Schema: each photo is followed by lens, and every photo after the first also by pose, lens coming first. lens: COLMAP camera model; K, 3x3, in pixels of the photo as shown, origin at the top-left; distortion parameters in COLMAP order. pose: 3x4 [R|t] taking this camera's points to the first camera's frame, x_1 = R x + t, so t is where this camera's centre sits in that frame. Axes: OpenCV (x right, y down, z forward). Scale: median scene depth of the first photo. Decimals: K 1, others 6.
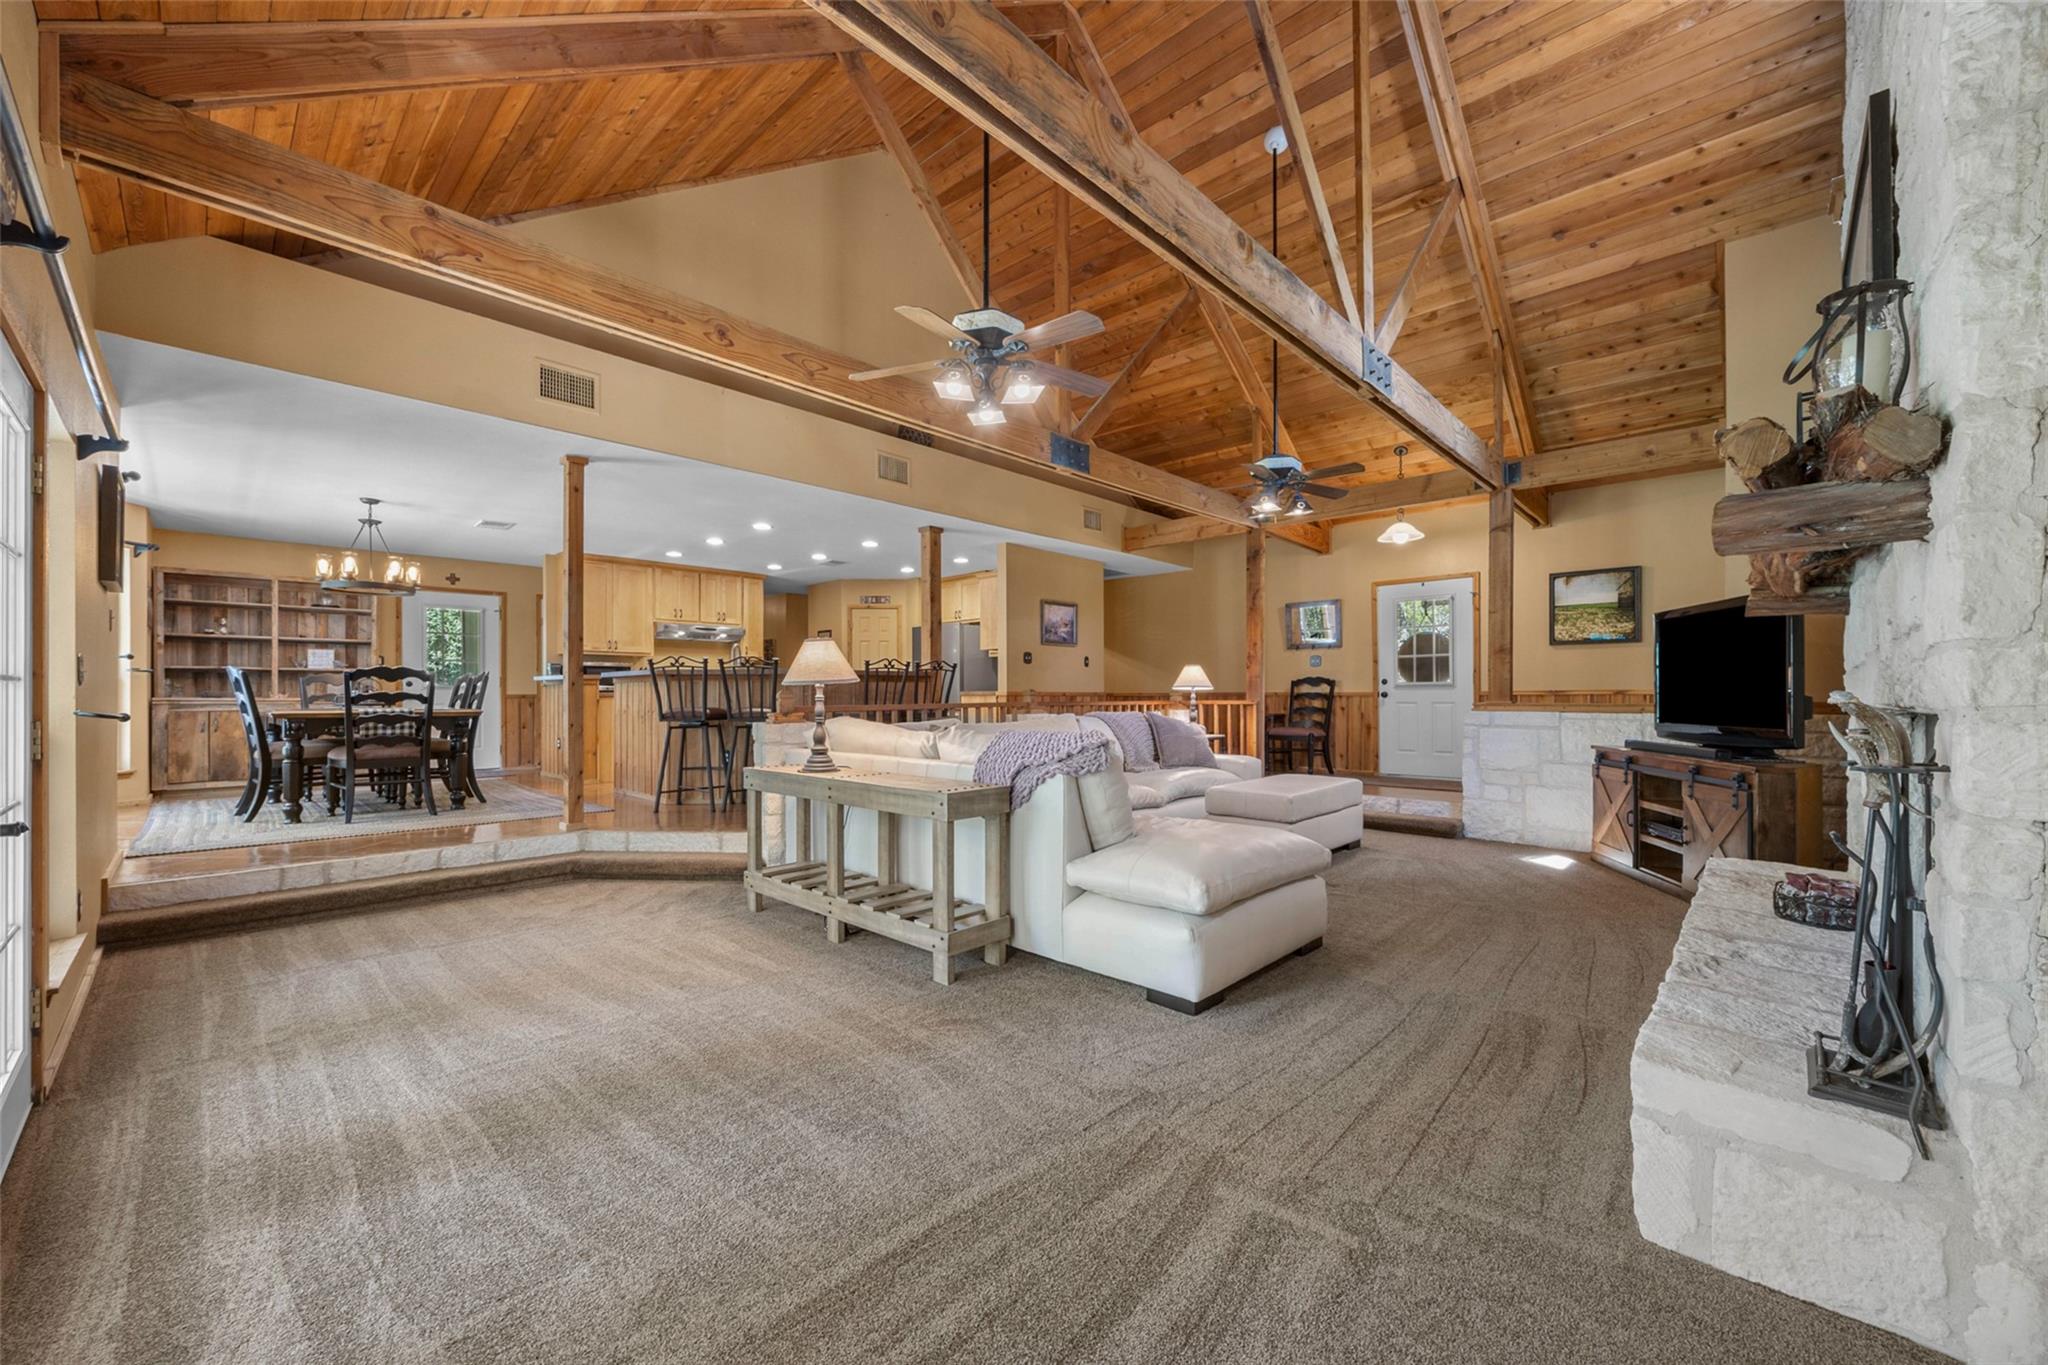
lens RADIAL K [[774.9, 0, 1024.0], [0, 774.9, 681.7], [0, 0, 1]] dist [0.000223, 0.000070]
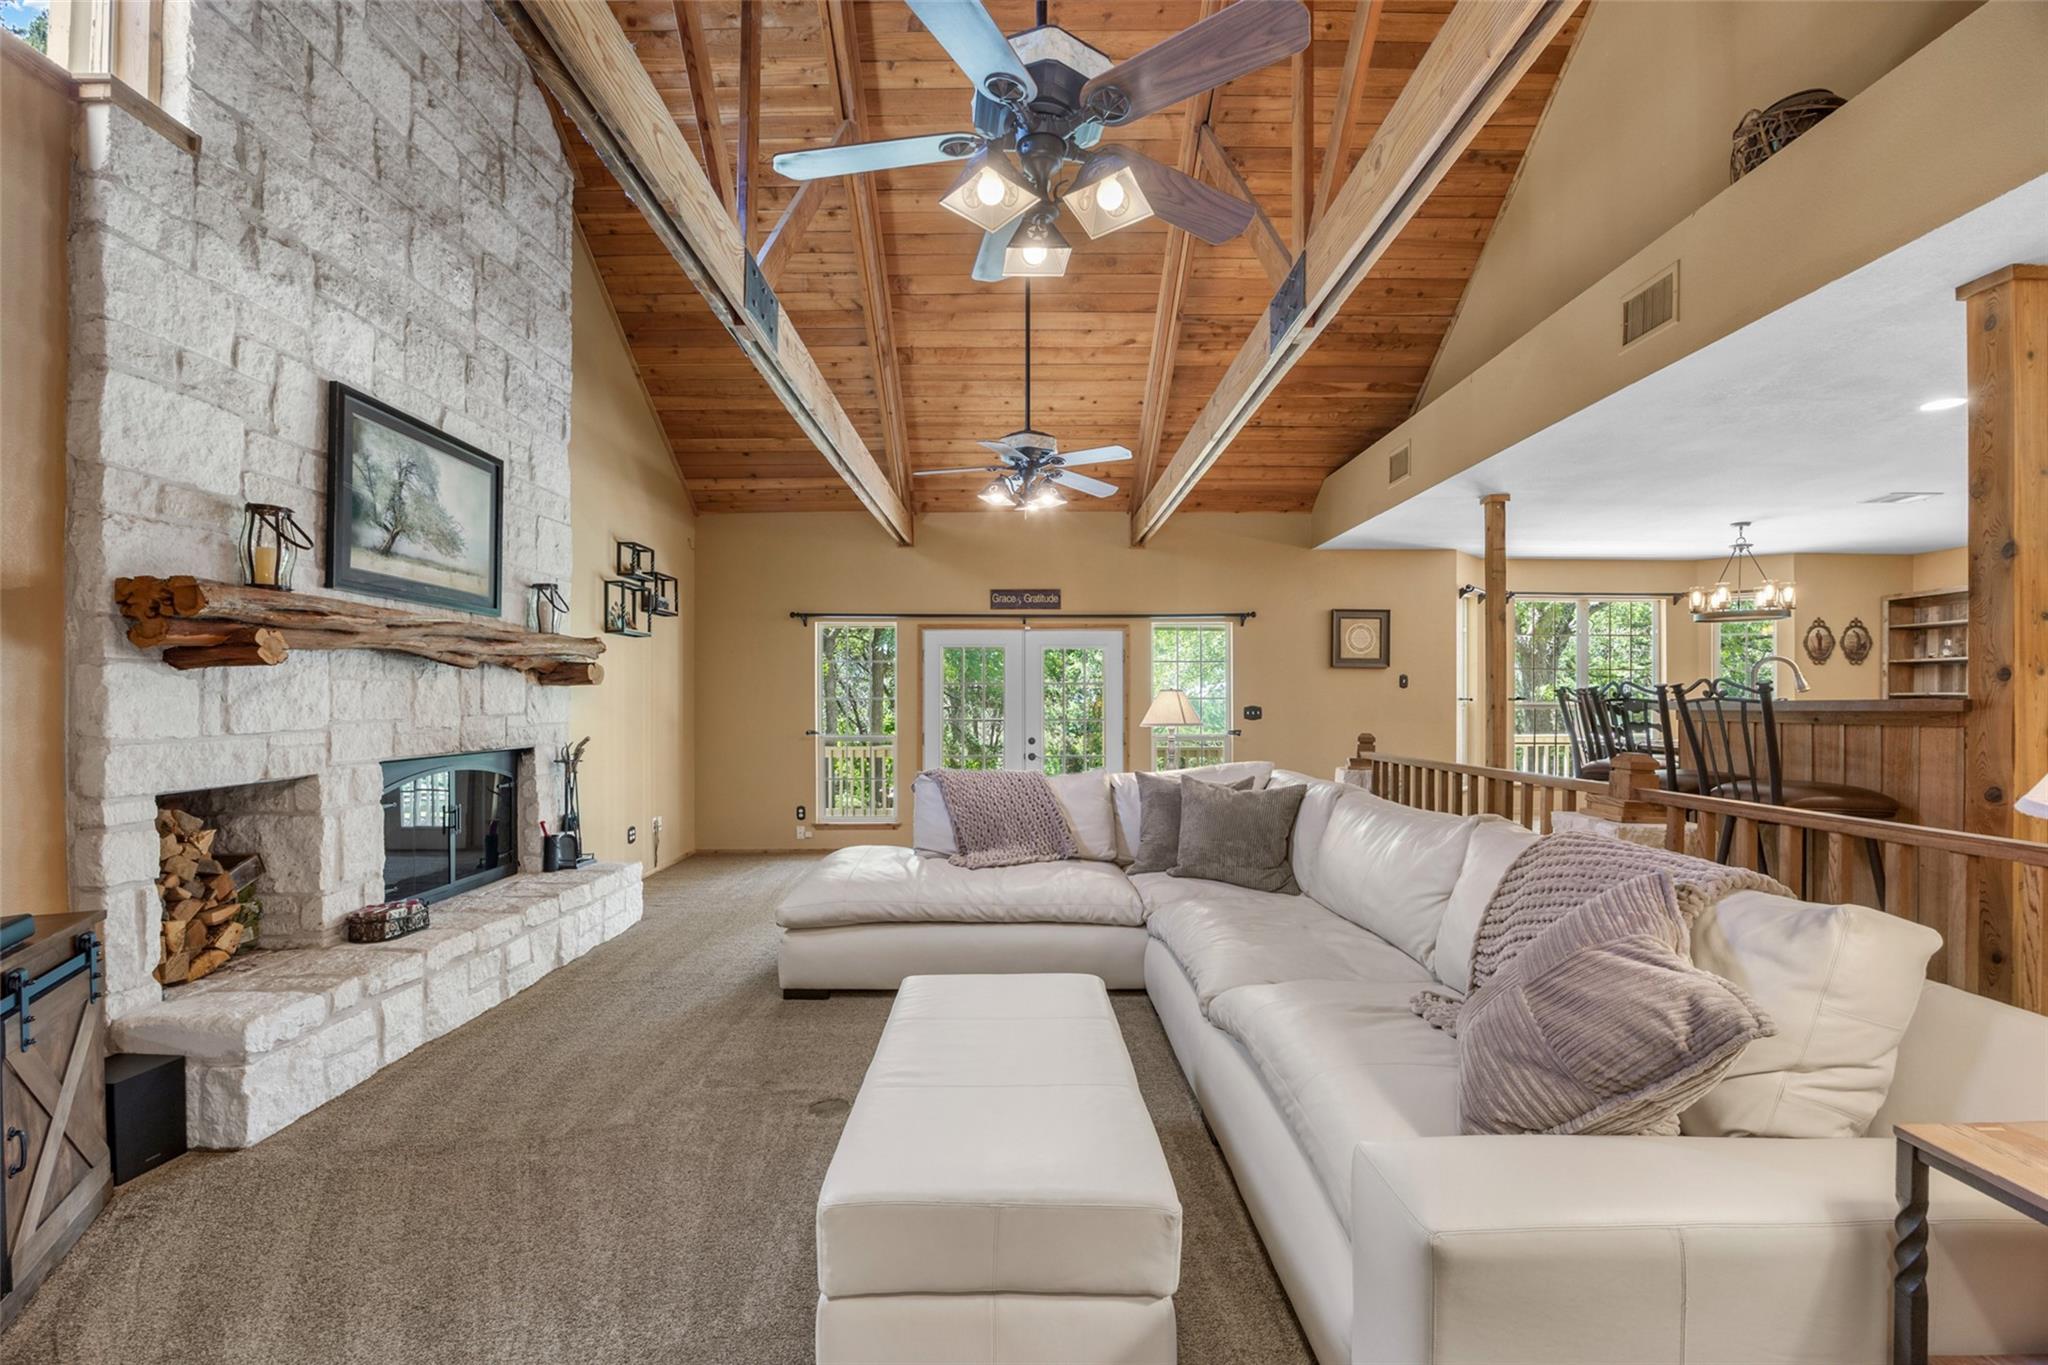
lens RADIAL K [[911.2, 0, 1026.9], [0, 911.2, 697.4], [0, 0, 1]] dist [-0.000912, -0.000294]
pose [[-0.709300, -0.001711, -0.704904, 0.450590], [0.017351, 0.999652, -0.019886, -0.011079], [0.704693, -0.026336, -0.709023, 0.955497]]
